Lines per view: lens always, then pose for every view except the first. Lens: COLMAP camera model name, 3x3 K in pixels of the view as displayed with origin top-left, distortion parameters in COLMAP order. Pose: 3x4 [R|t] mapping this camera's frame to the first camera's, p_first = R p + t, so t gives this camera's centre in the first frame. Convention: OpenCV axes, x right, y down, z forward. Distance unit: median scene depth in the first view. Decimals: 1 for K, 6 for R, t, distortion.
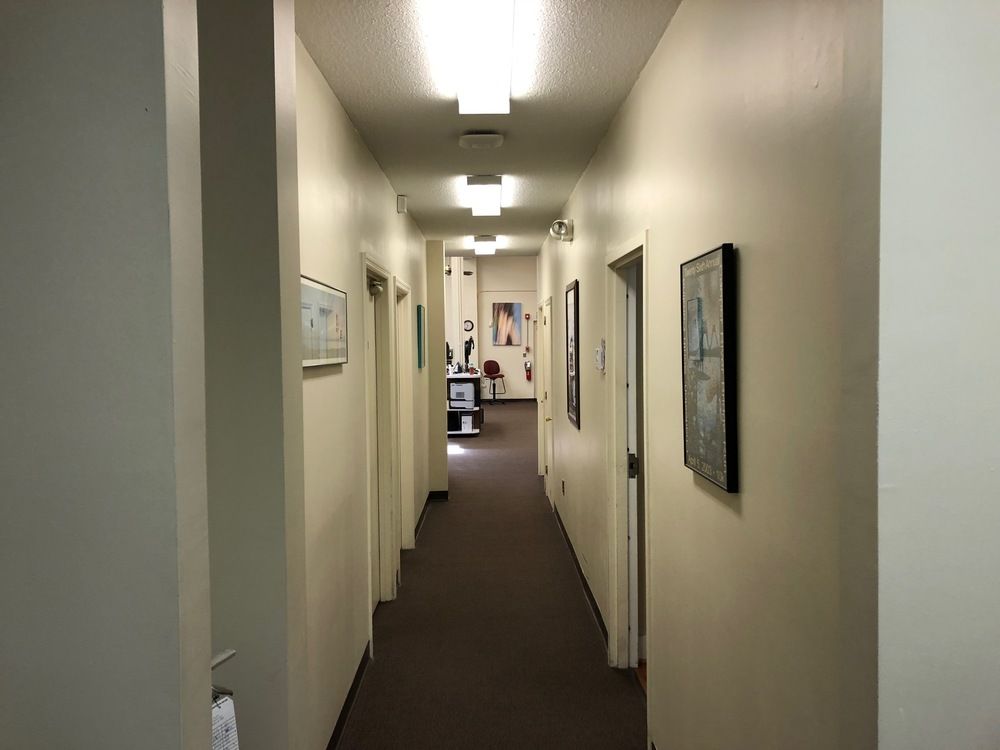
lens RADIAL K [[814.9, 0, 499.8], [0, 814.9, 375.6], [0, 0, 1]] dist [0.030554, -0.030585]
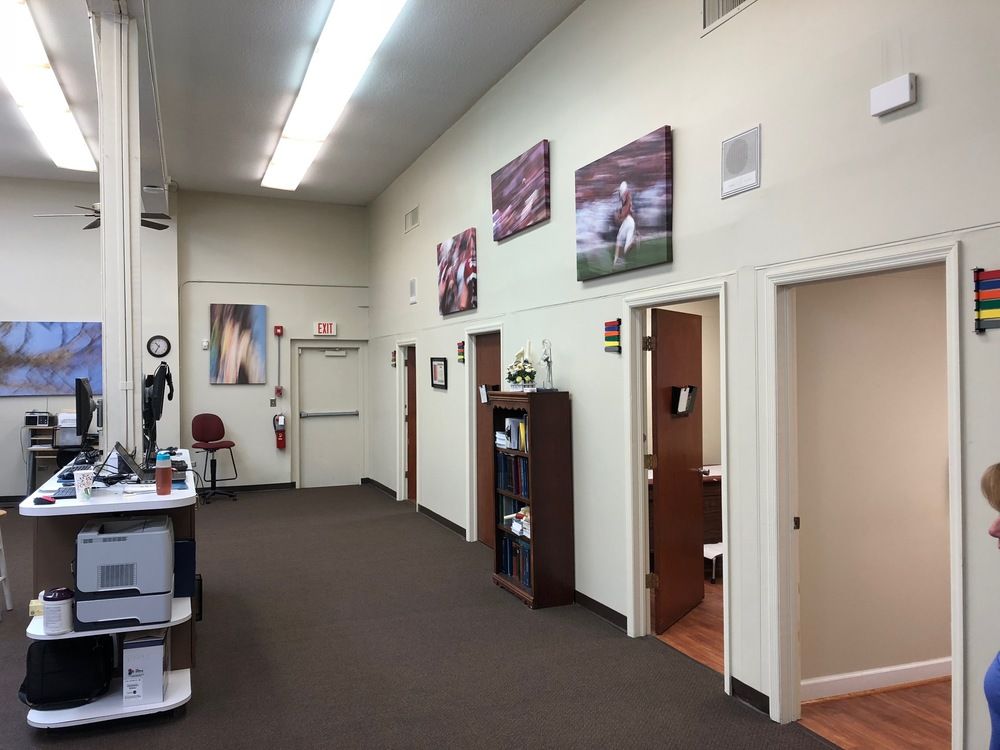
lens RADIAL K [[814.9, 0, 497.4], [0, 814.9, 370.5], [0, 0, 1]] dist [0.030554, -0.030585]
pose [[0.939690, 0.001333, 0.342025, -0.014983], [0.015676, 0.998774, -0.046963, -0.019035], [-0.341668, 0.049492, 0.938517, 0.449589]]
